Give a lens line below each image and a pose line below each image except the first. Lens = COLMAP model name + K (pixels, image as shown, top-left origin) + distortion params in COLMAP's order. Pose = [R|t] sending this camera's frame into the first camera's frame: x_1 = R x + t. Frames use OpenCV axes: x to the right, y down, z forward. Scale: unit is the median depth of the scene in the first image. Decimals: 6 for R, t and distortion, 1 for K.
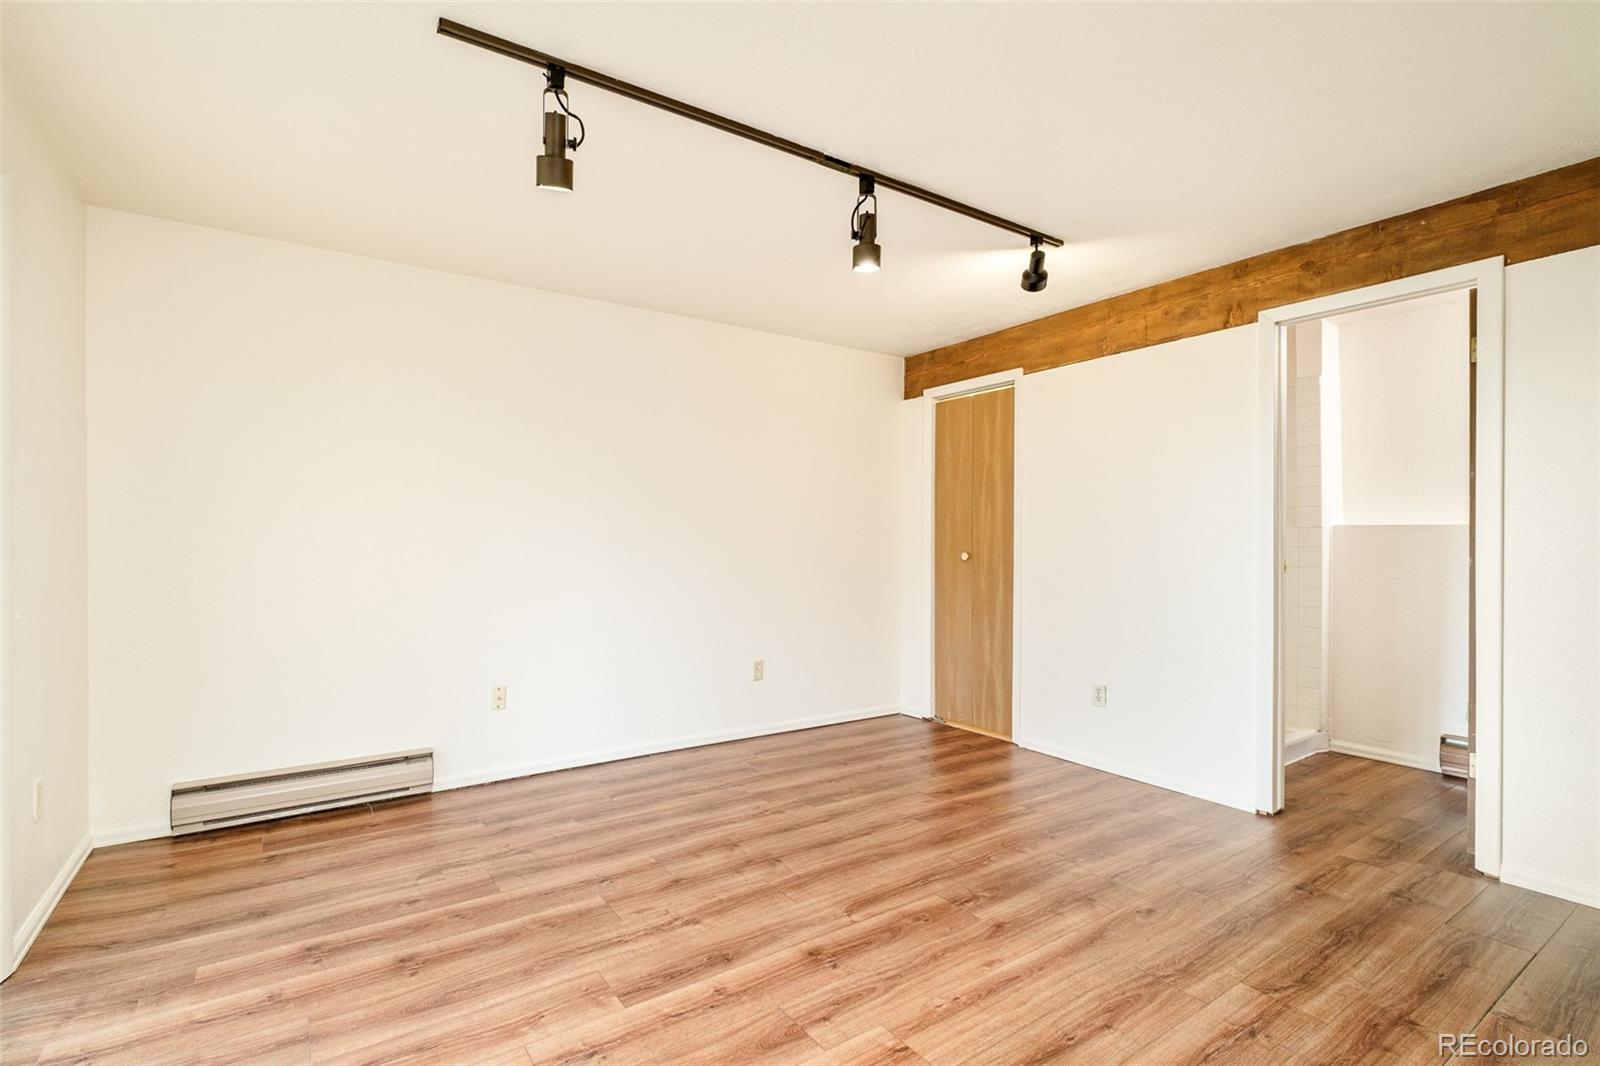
lens RADIAL K [[709.3, 0, 800.7], [0, 709.3, 534.6], [0, 0, 1]] dist [-0.003391, -0.000585]
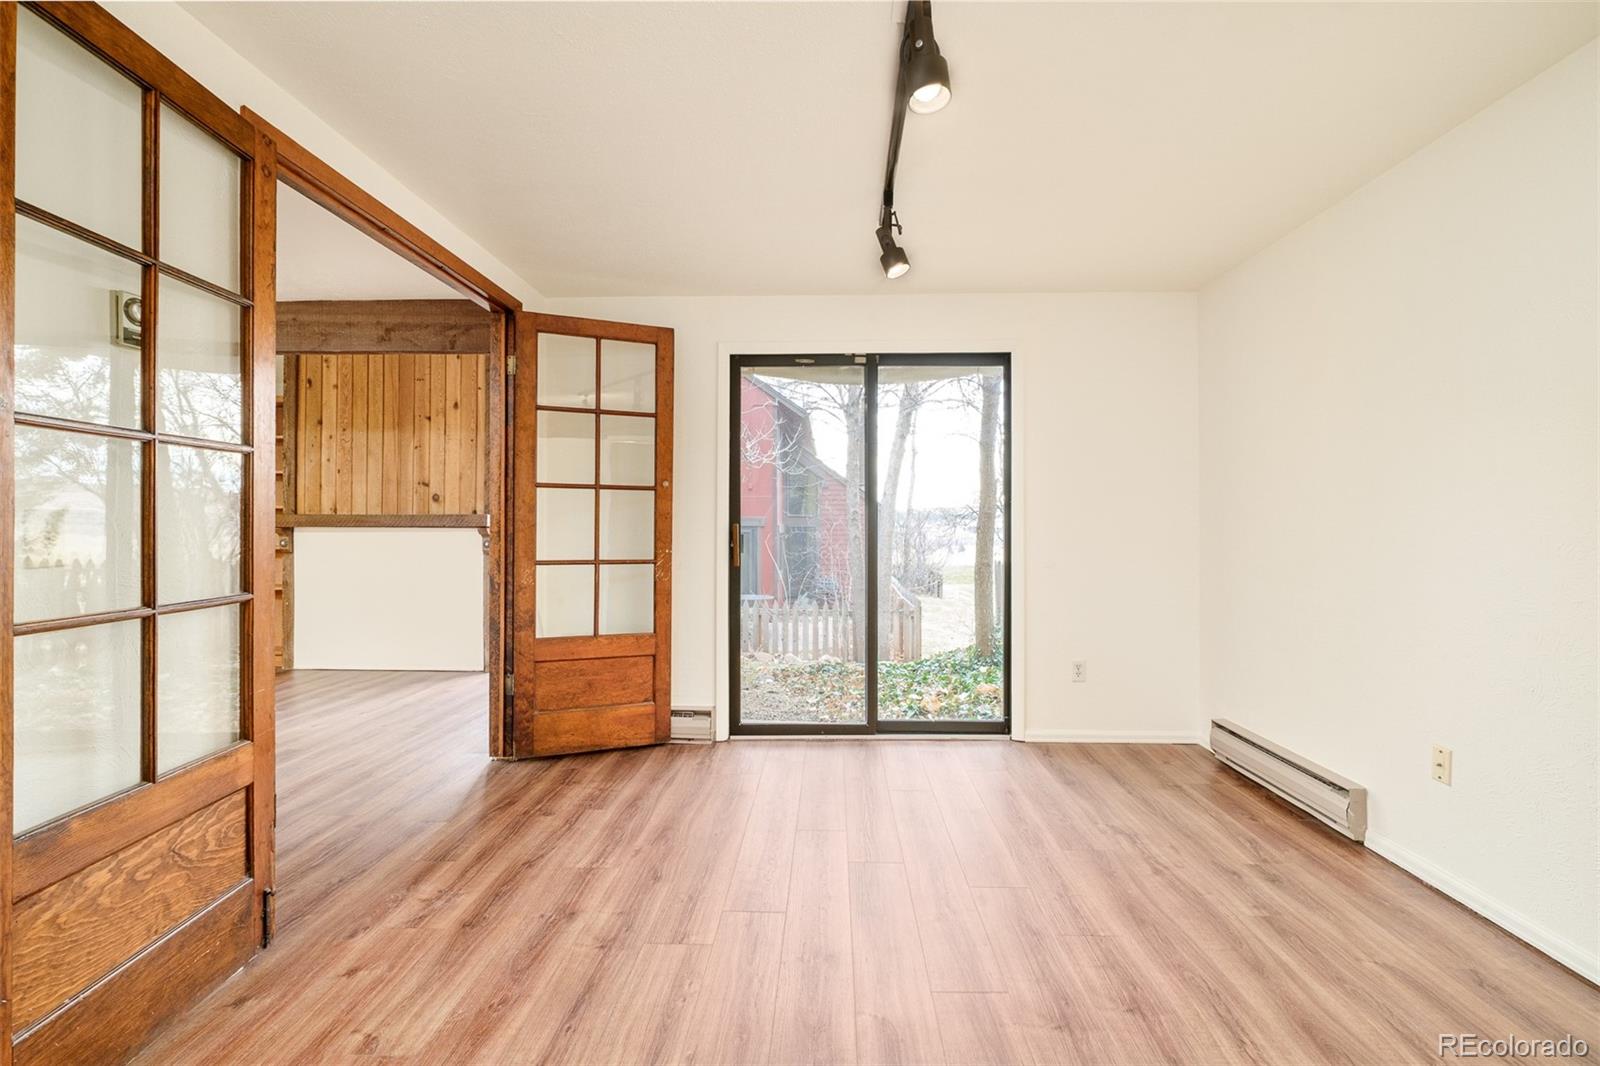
lens RADIAL K [[709.3, 0, 802.1], [0, 709.3, 531.7], [0, 0, 1]] dist [-0.003391, -0.000585]
pose [[-0.613485, 0.004781, -0.789692, 0.633217], [0.000998, 0.999986, 0.005279, -0.000617], [0.789705, 0.002450, -0.613481, 1.226713]]
